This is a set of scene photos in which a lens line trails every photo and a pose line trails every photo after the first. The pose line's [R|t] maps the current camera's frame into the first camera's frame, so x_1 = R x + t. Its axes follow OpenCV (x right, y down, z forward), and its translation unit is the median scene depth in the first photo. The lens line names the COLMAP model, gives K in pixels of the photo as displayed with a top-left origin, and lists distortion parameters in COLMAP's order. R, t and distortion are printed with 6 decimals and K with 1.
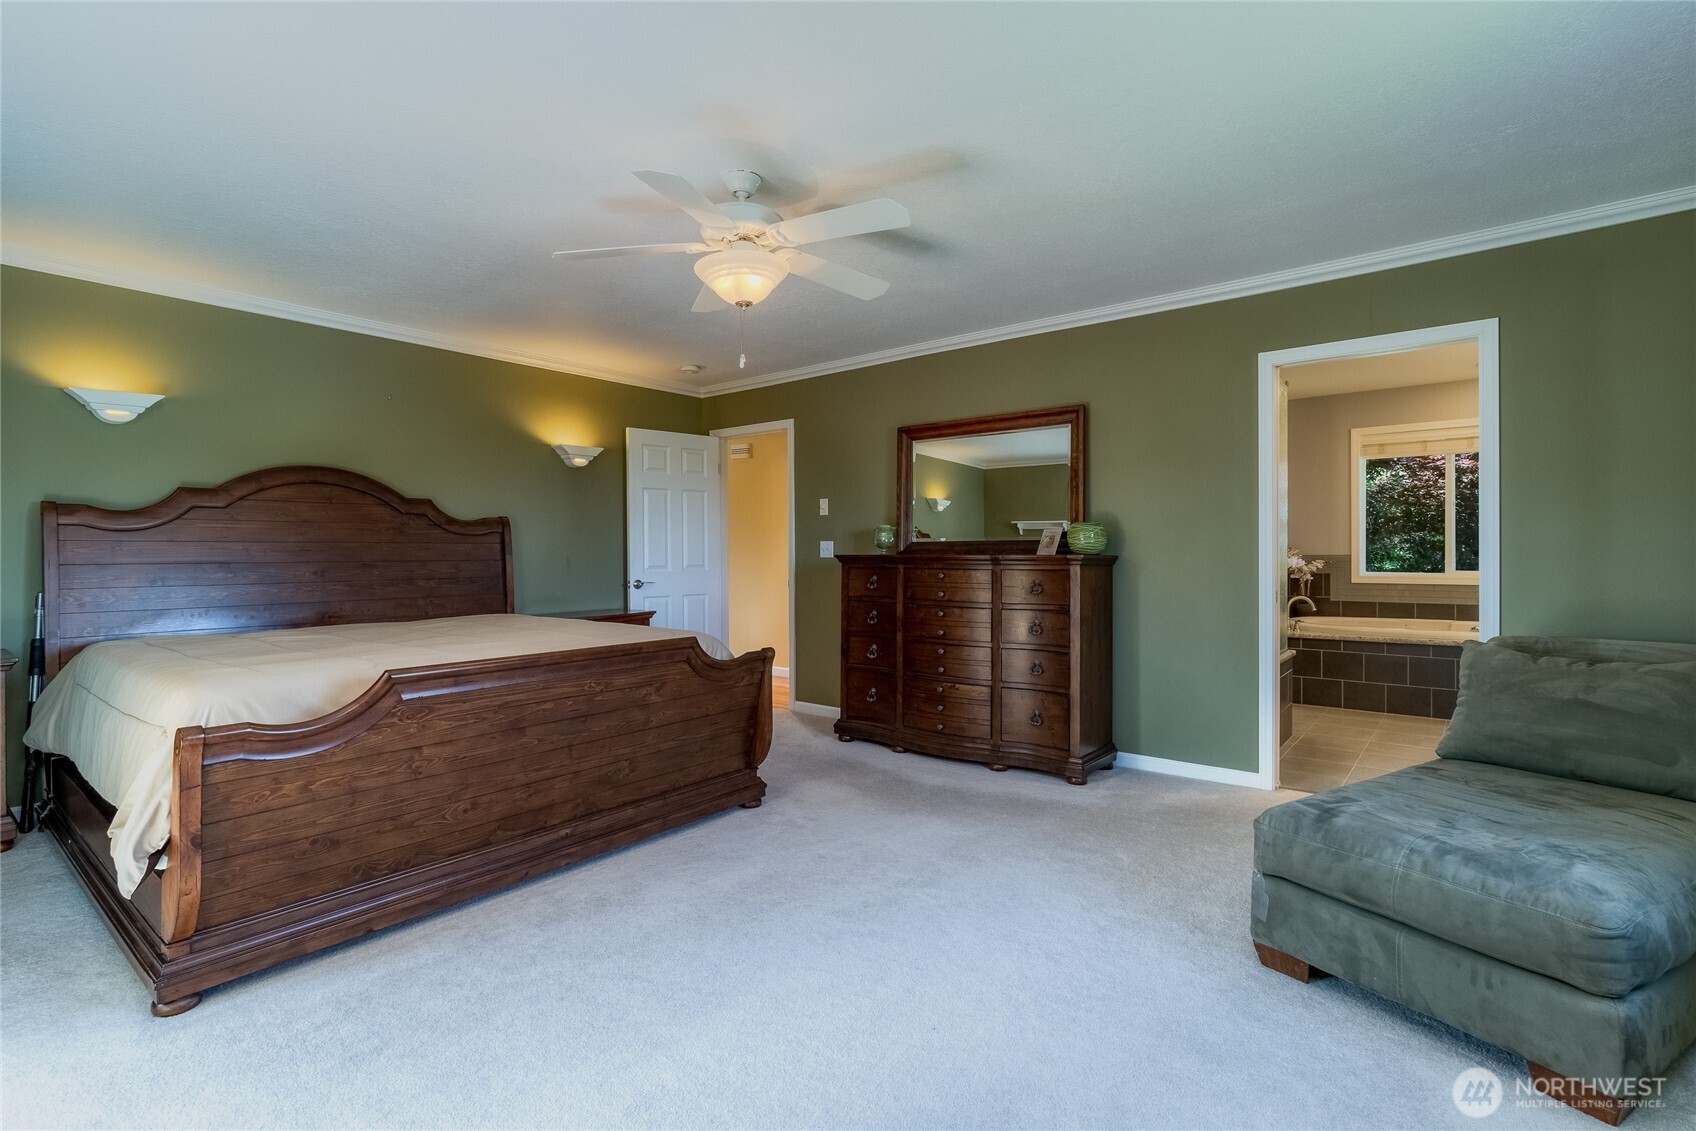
lens RADIAL K [[801.4, 0, 841.4], [0, 801.4, 562.4], [0, 0, 1]] dist [-0.000242, -0.000534]
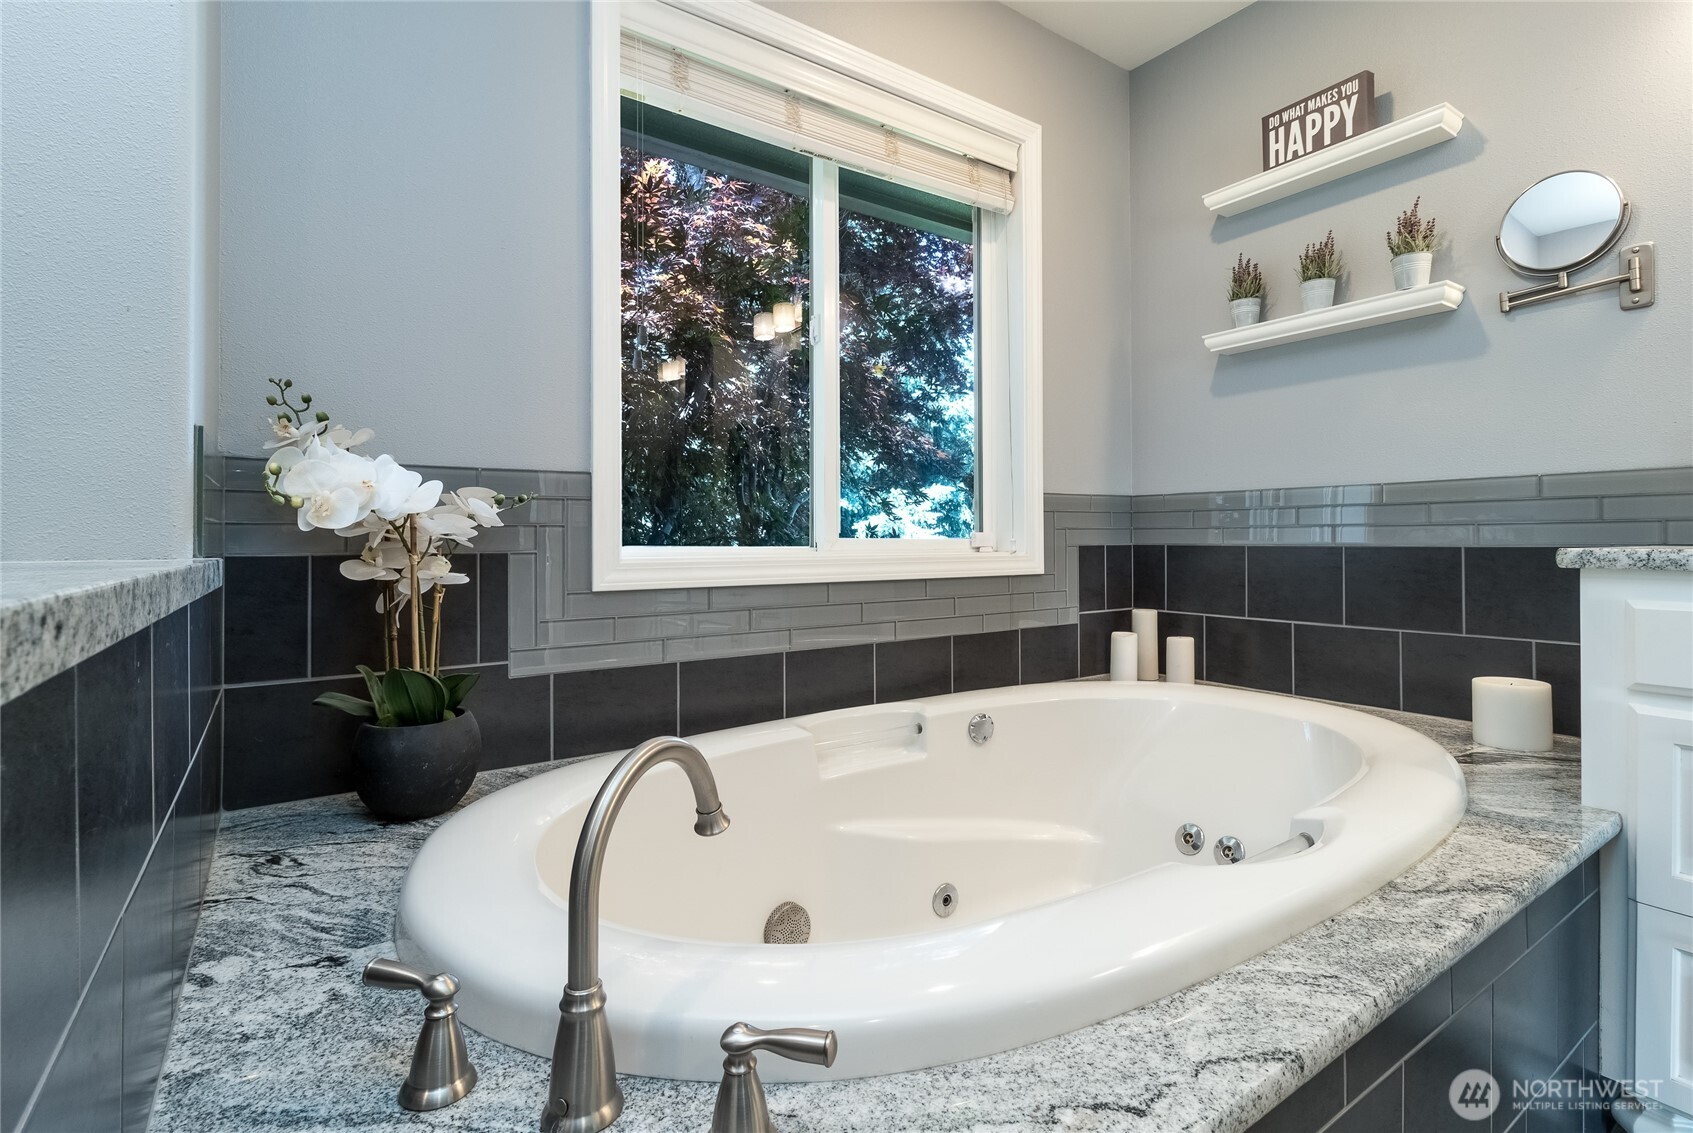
lens RADIAL K [[800.0, 0, 843.7], [0, 800.0, 538.2], [0, 0, 1]] dist [-0.000242, -0.000534]
pose [[0.289903, 0.010327, 0.957000, 0.431708], [0.017760, 0.999712, -0.016168, 0.014796], [-0.956891, 0.021683, 0.289636, 0.856591]]
